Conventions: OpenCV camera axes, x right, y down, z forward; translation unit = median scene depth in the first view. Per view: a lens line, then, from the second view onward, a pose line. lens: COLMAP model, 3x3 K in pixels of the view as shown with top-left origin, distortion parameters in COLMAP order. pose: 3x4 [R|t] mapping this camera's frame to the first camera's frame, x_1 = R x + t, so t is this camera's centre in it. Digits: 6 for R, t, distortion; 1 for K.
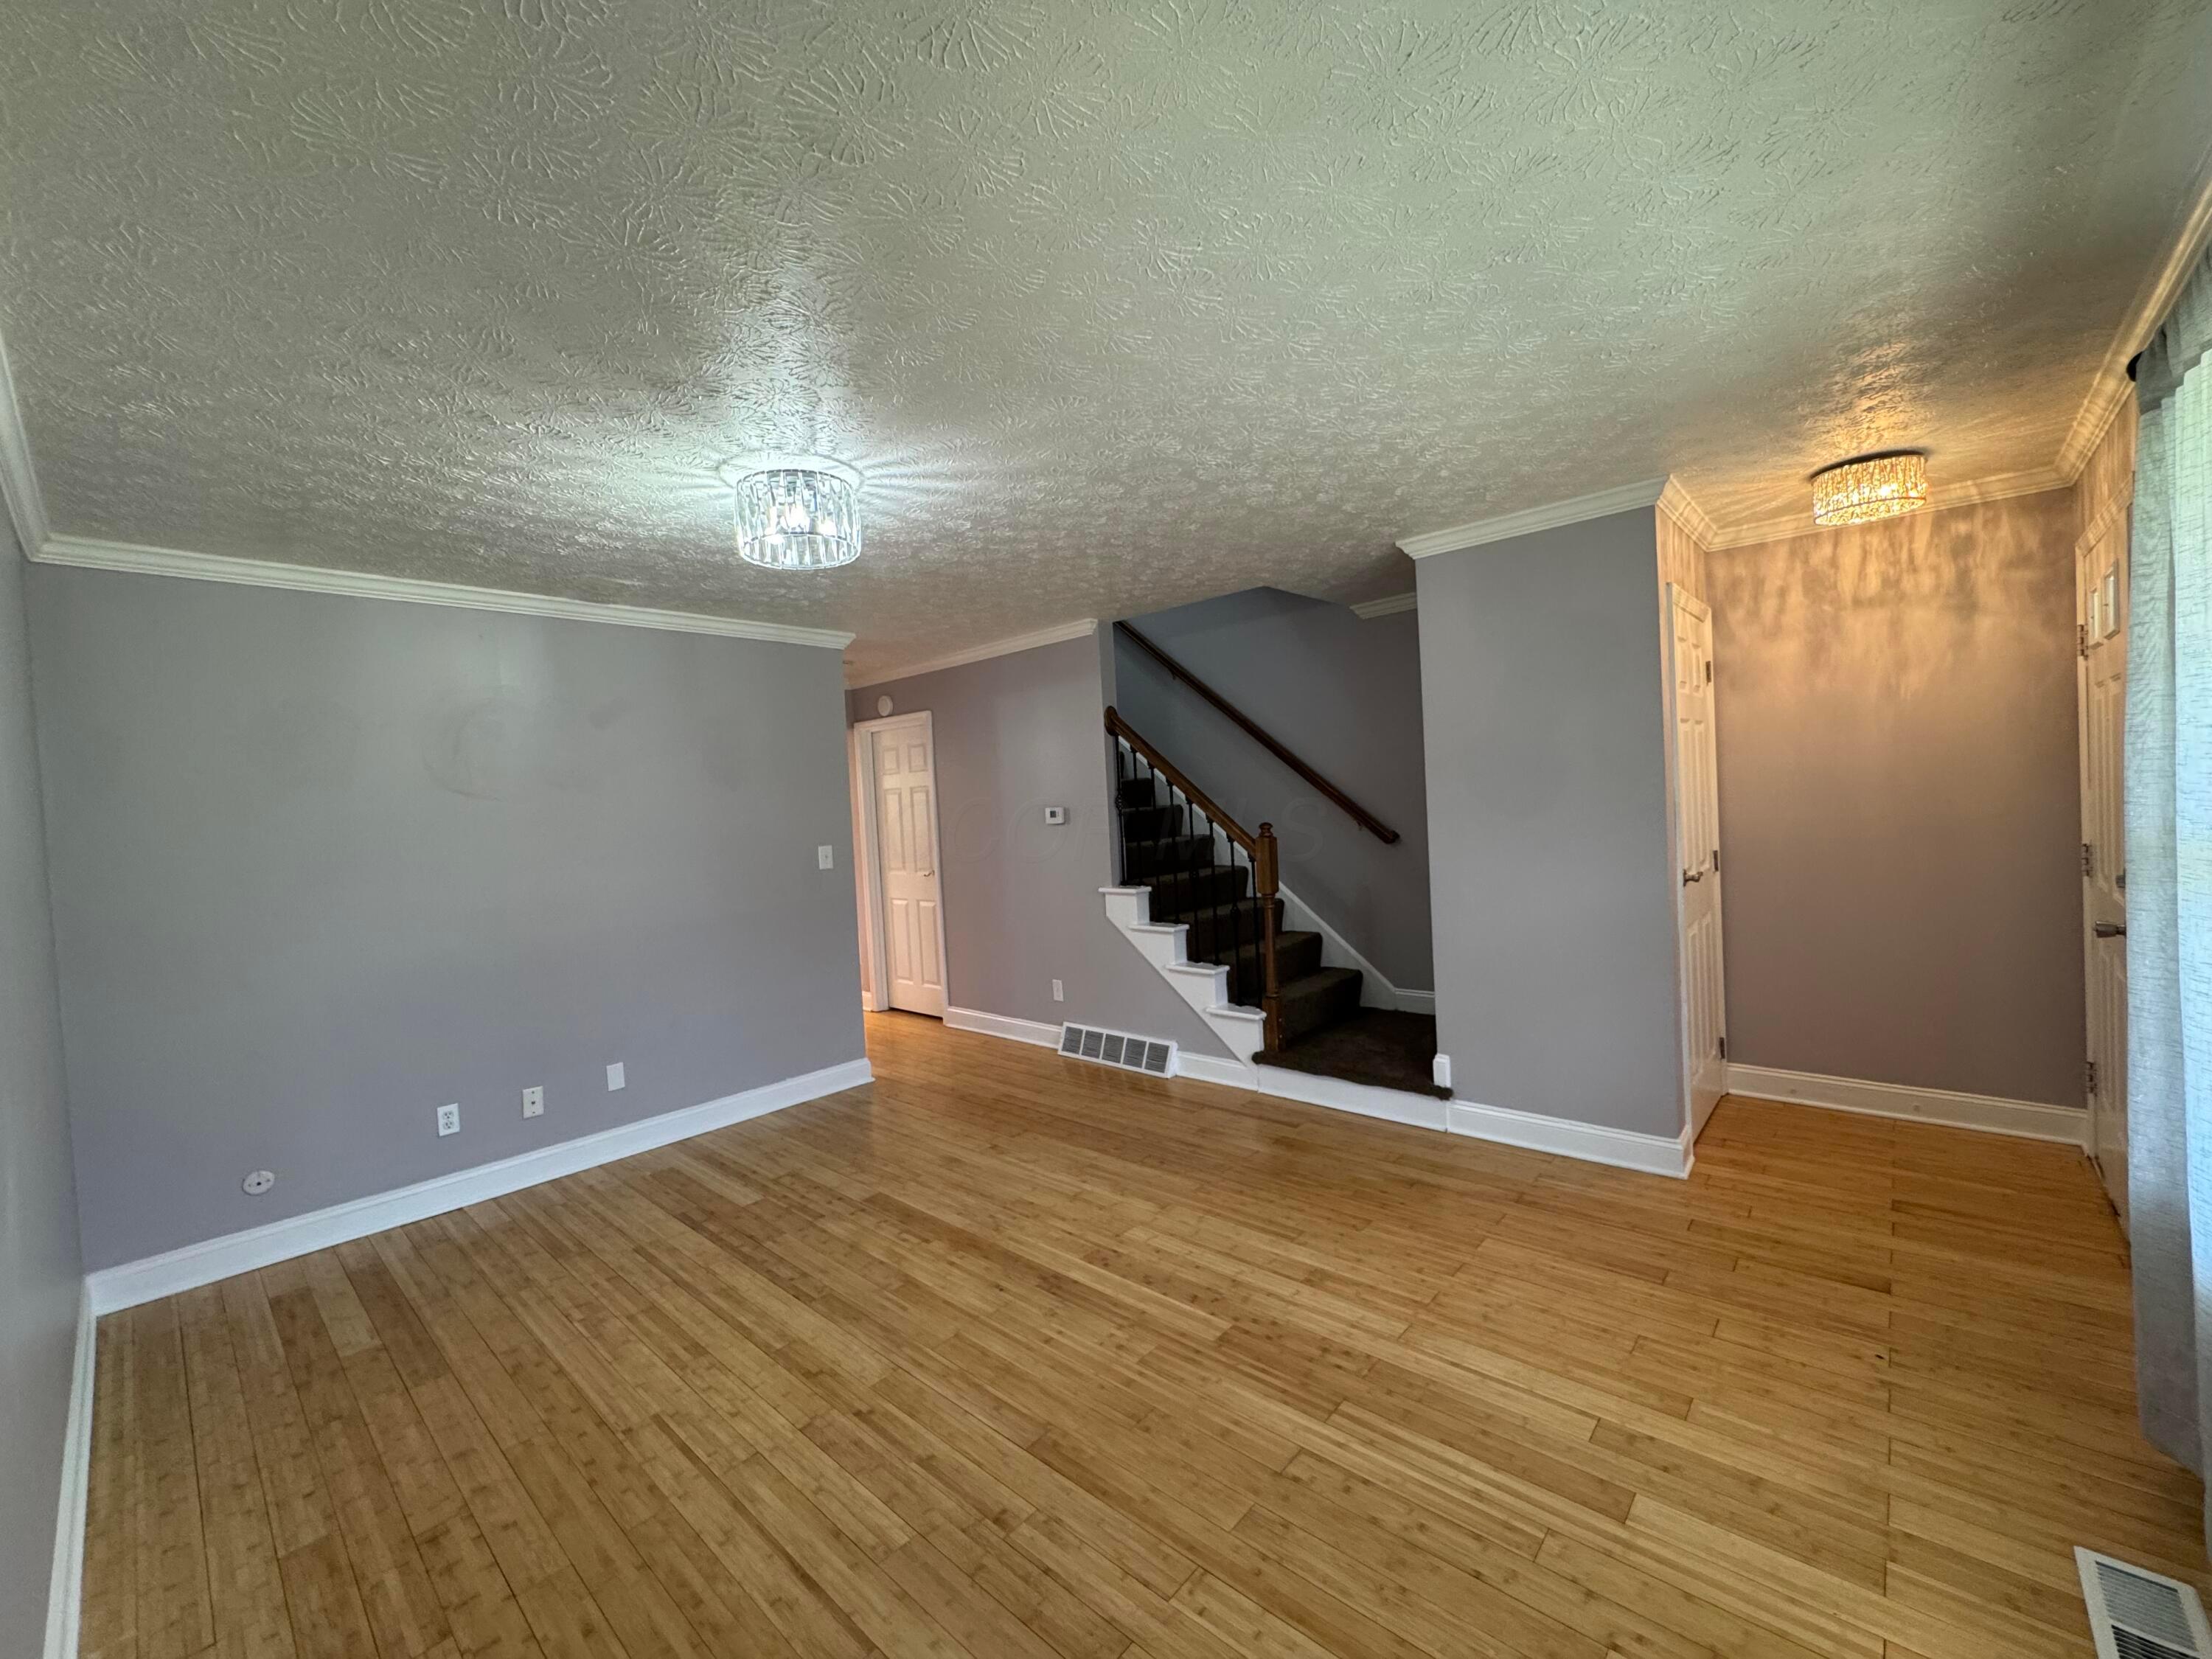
lens RADIAL K [[888.8, 0, 1101.2], [0, 888.8, 826.7], [0, 0, 1]] dist [-0.003913, 0.000538]
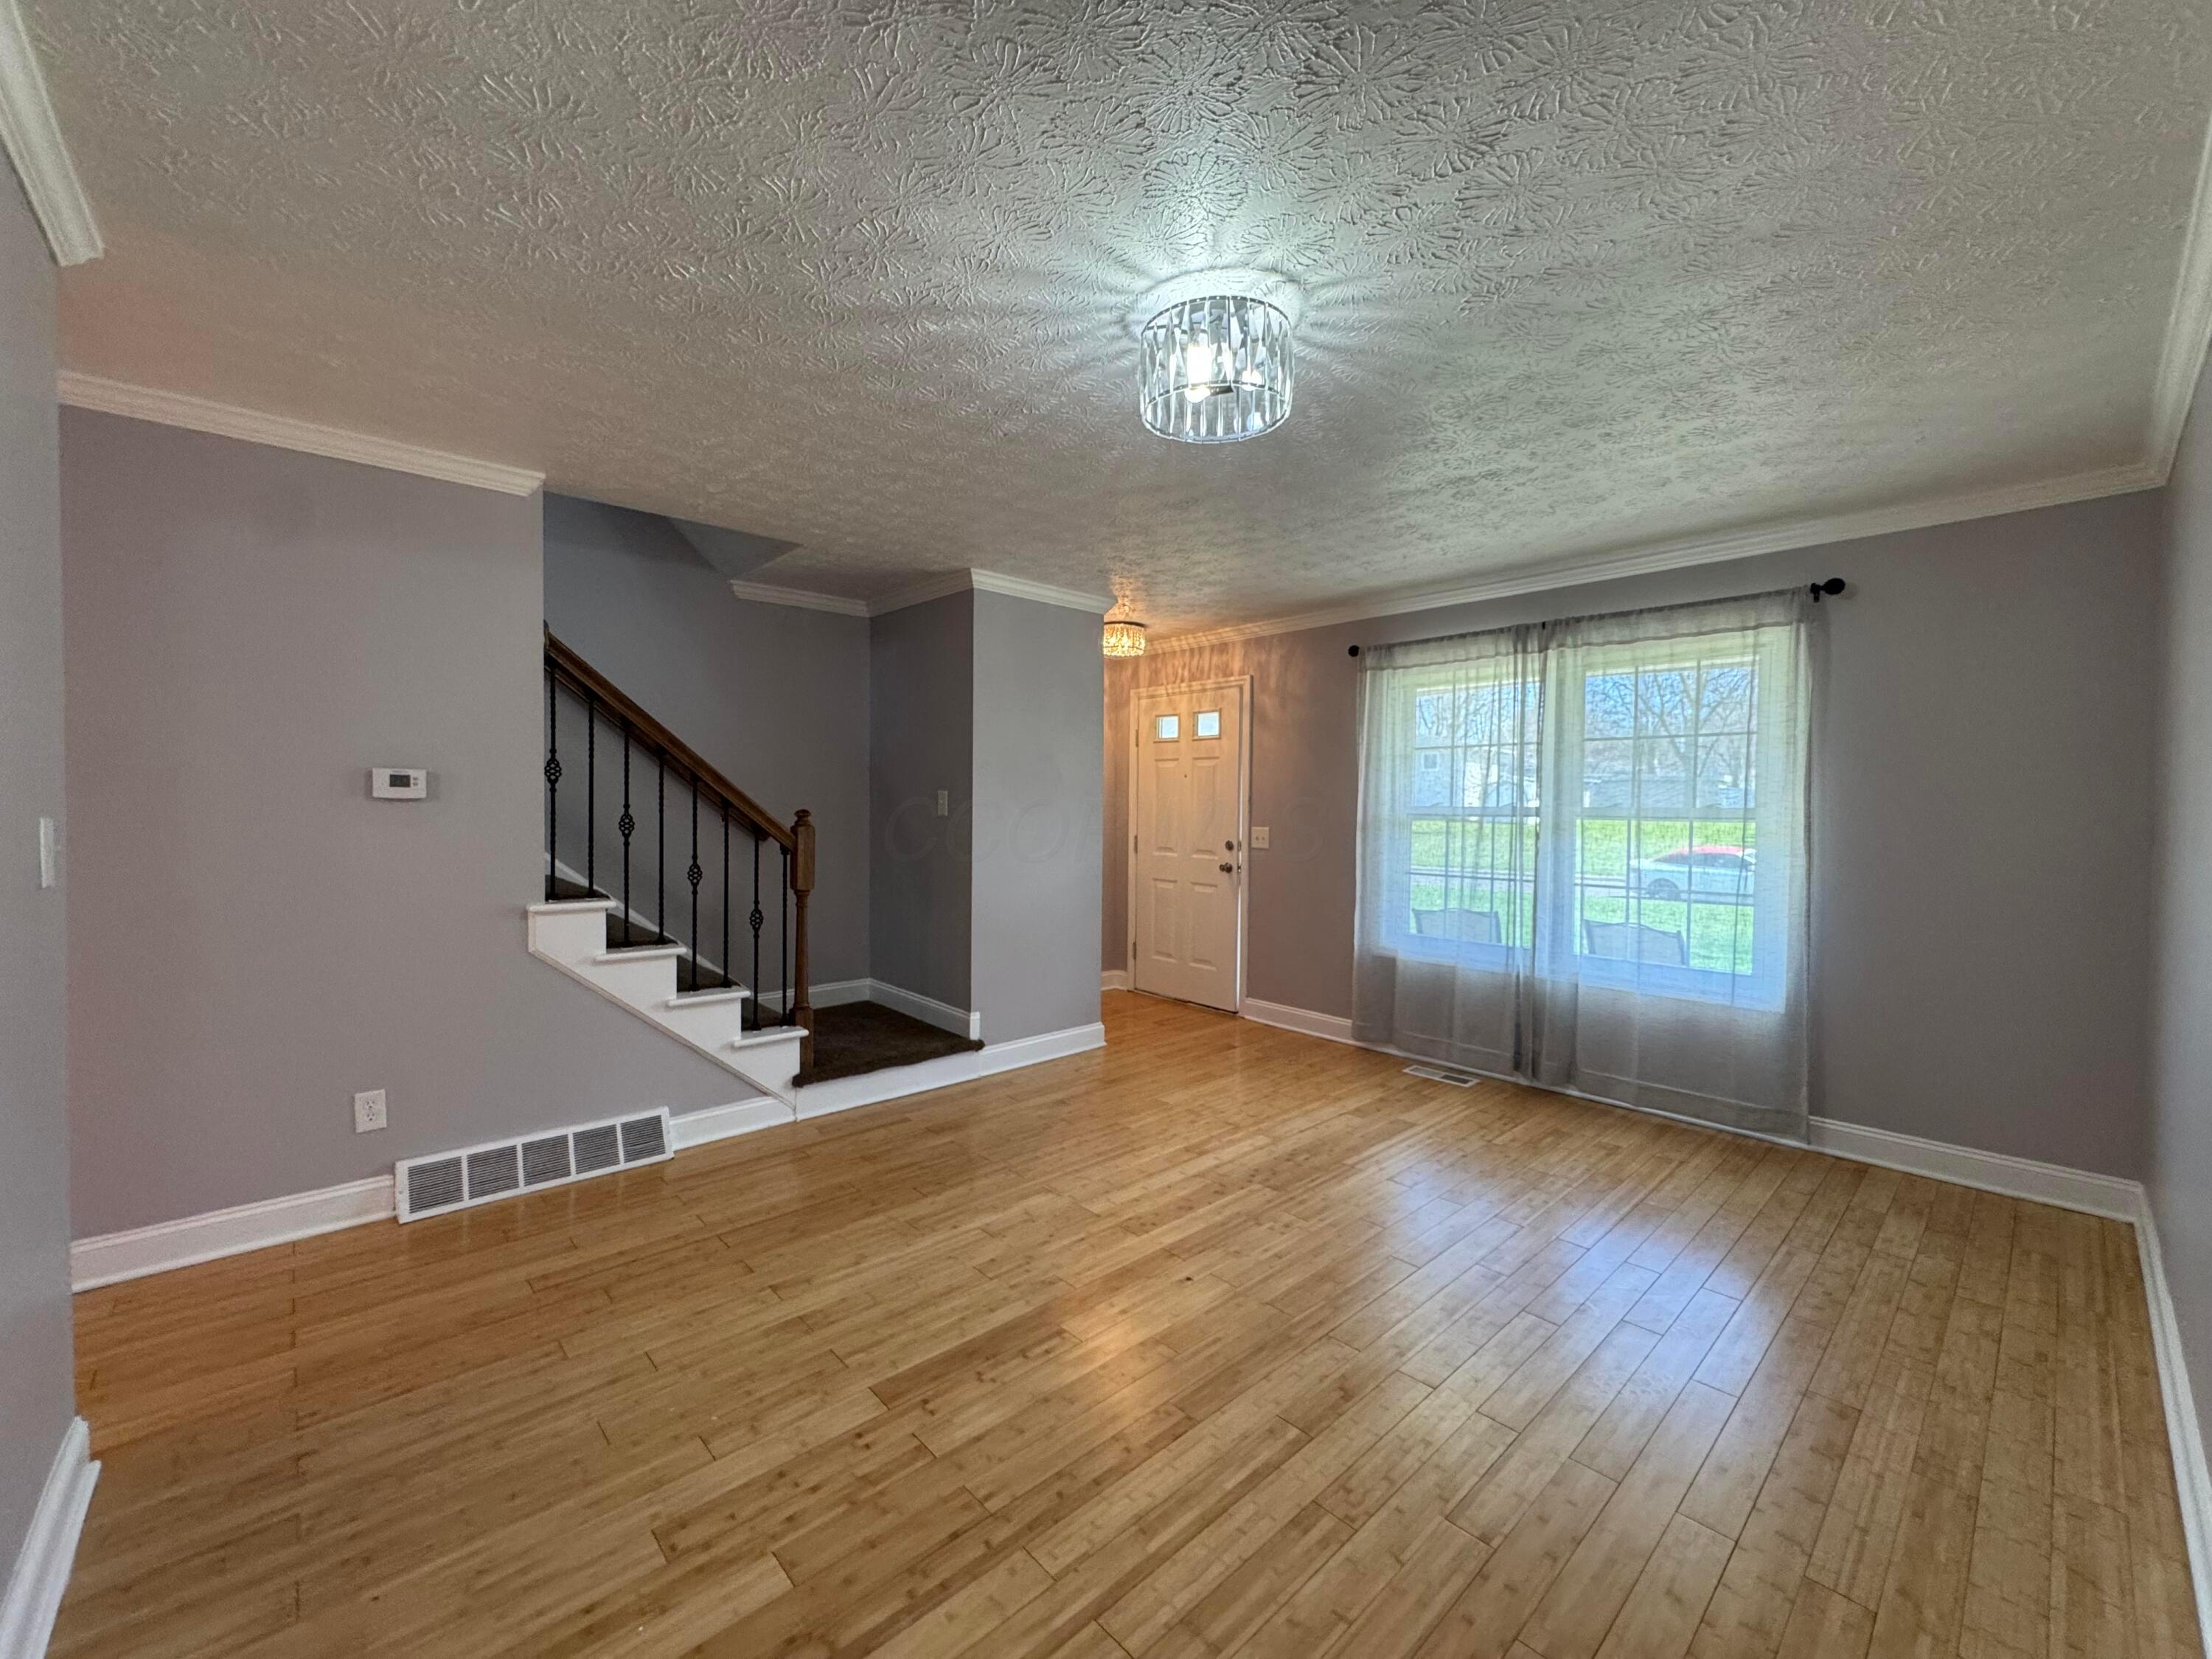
lens RADIAL K [[888.8, 0, 1109.0], [0, 888.8, 826.6], [0, 0, 1]] dist [-0.003913, 0.000538]
pose [[0.084108, 0.031461, 0.995960, -0.940602], [0.014199, 0.999362, -0.032767, 0.064037], [-0.996355, 0.016898, 0.083608, 0.876959]]
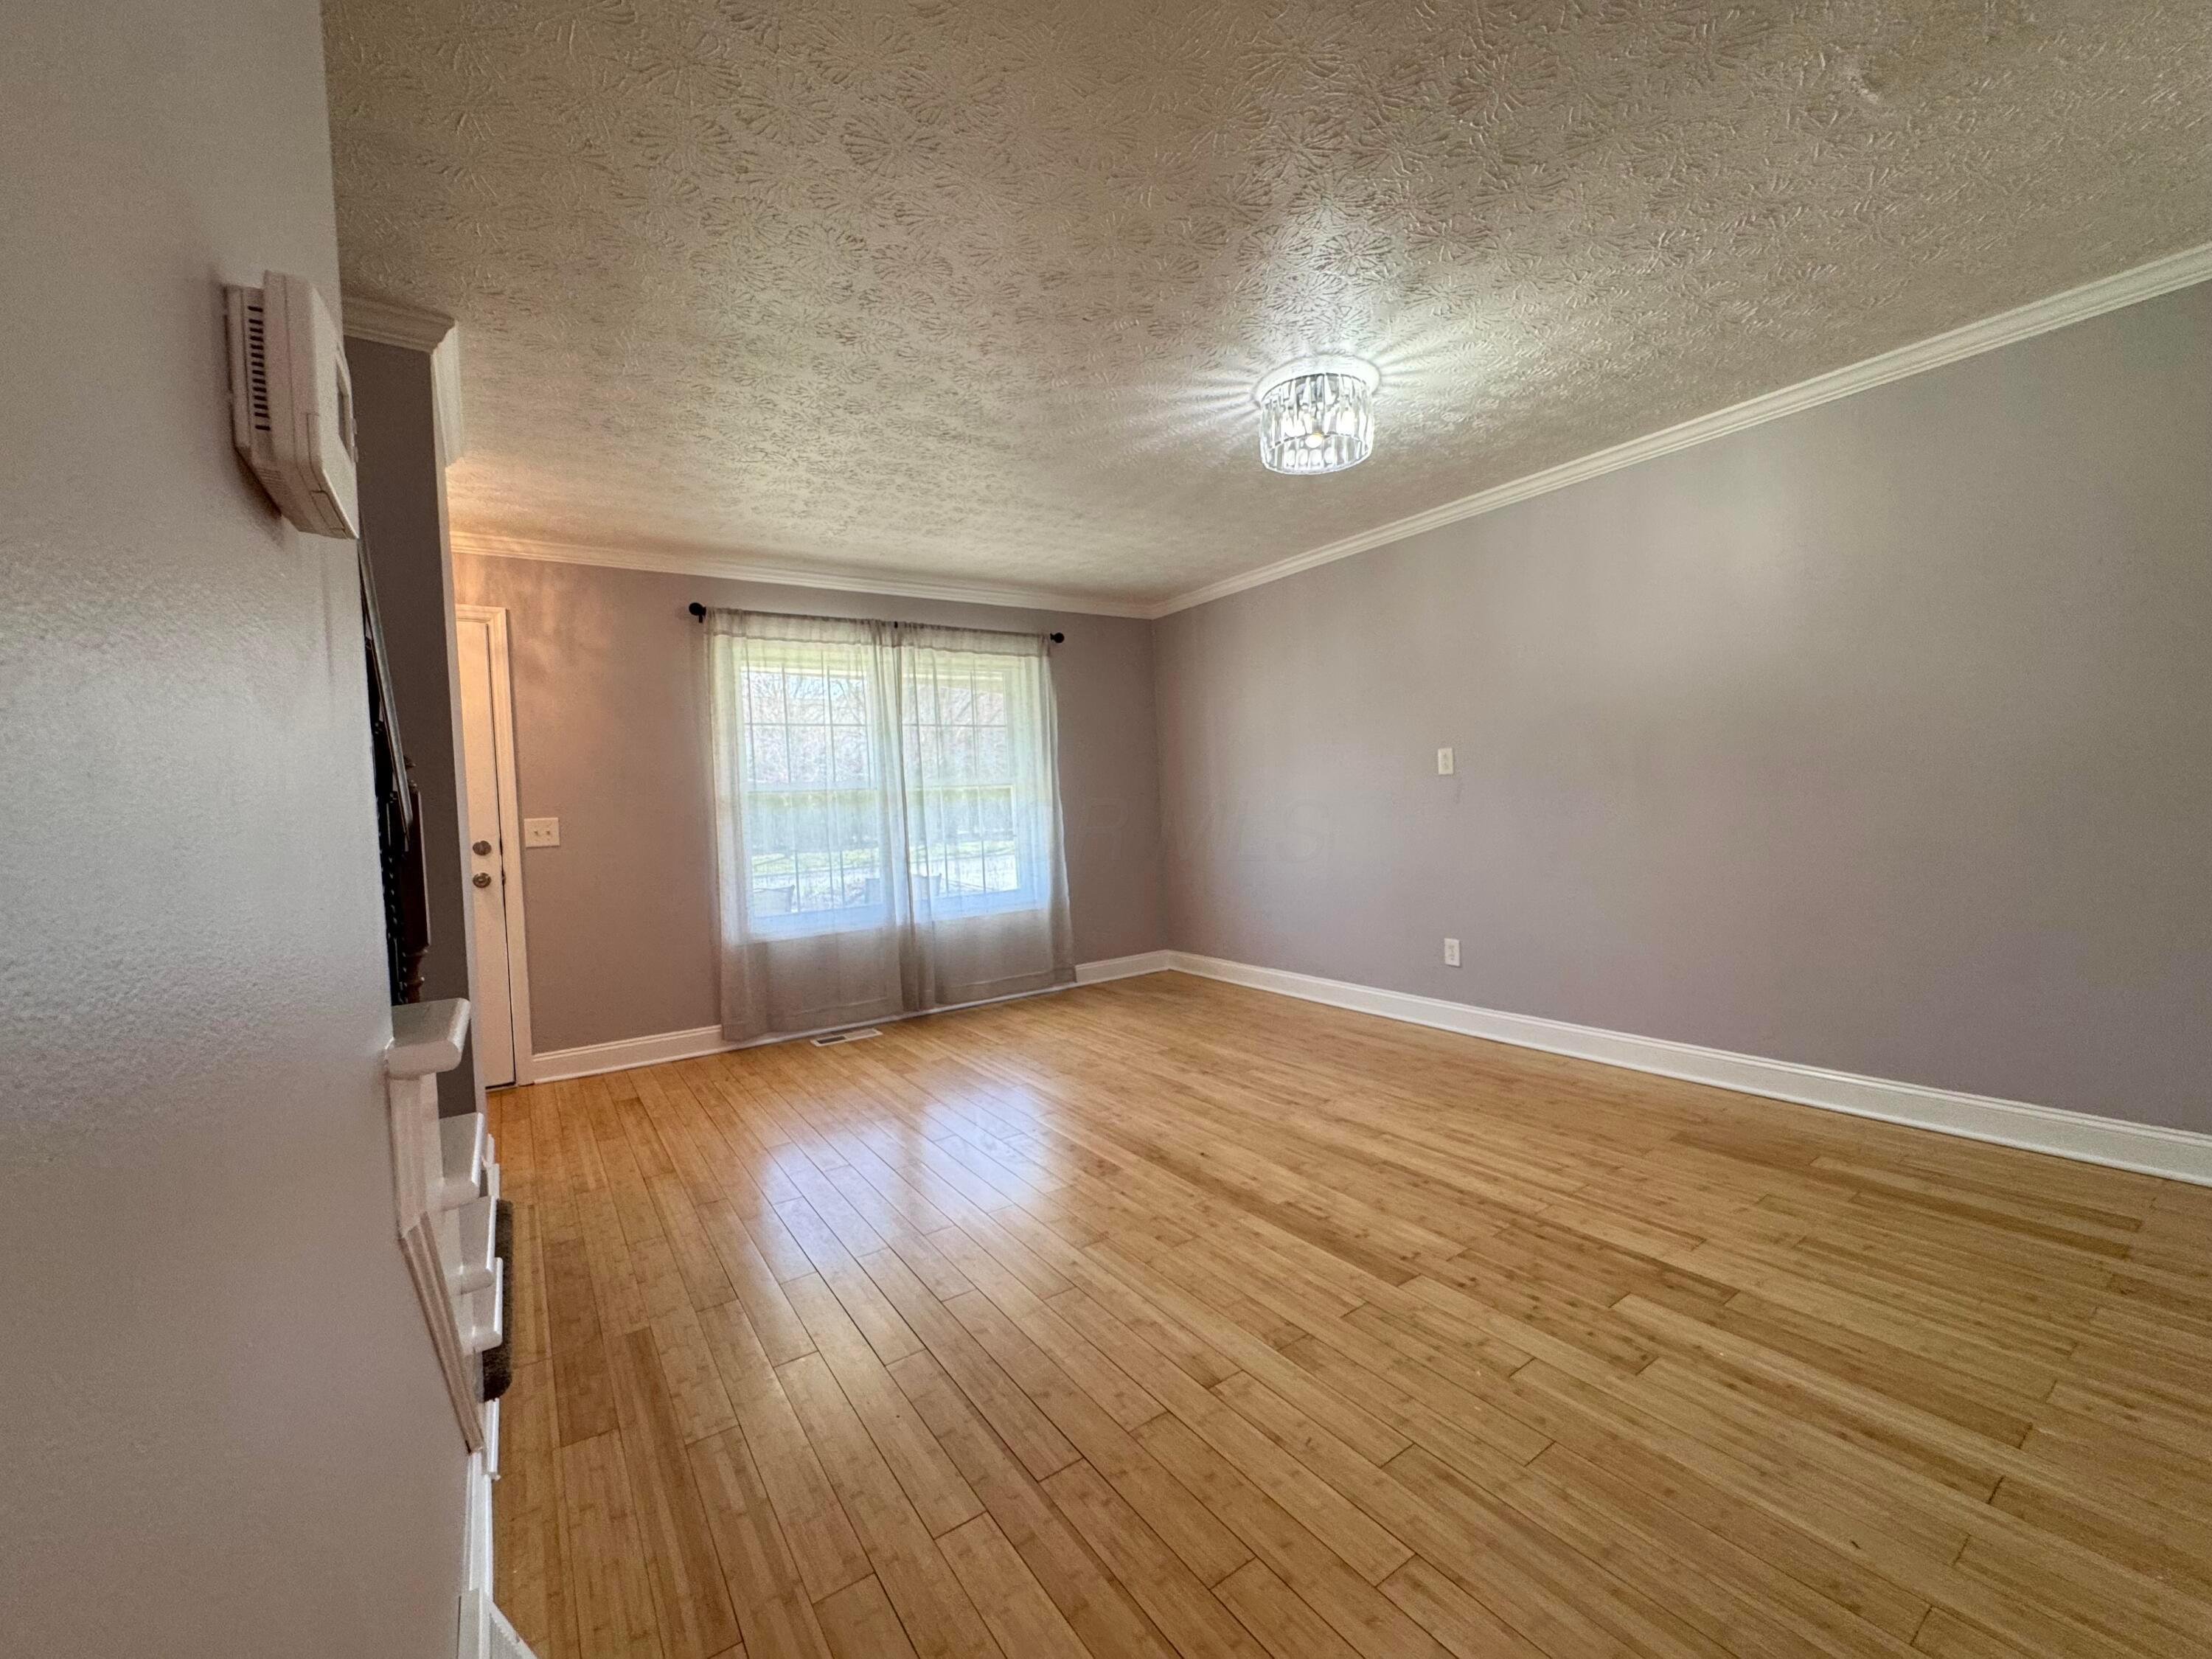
lens RADIAL K [[888.8, 0, 1104.4], [0, 888.8, 829.7], [0, 0, 1]] dist [-0.003913, 0.000538]
pose [[-0.967911, 0.092439, 0.233674, -0.252639], [0.105688, 0.993390, 0.044801, 0.057115], [-0.227988, 0.068060, -0.971282, 1.811684]]
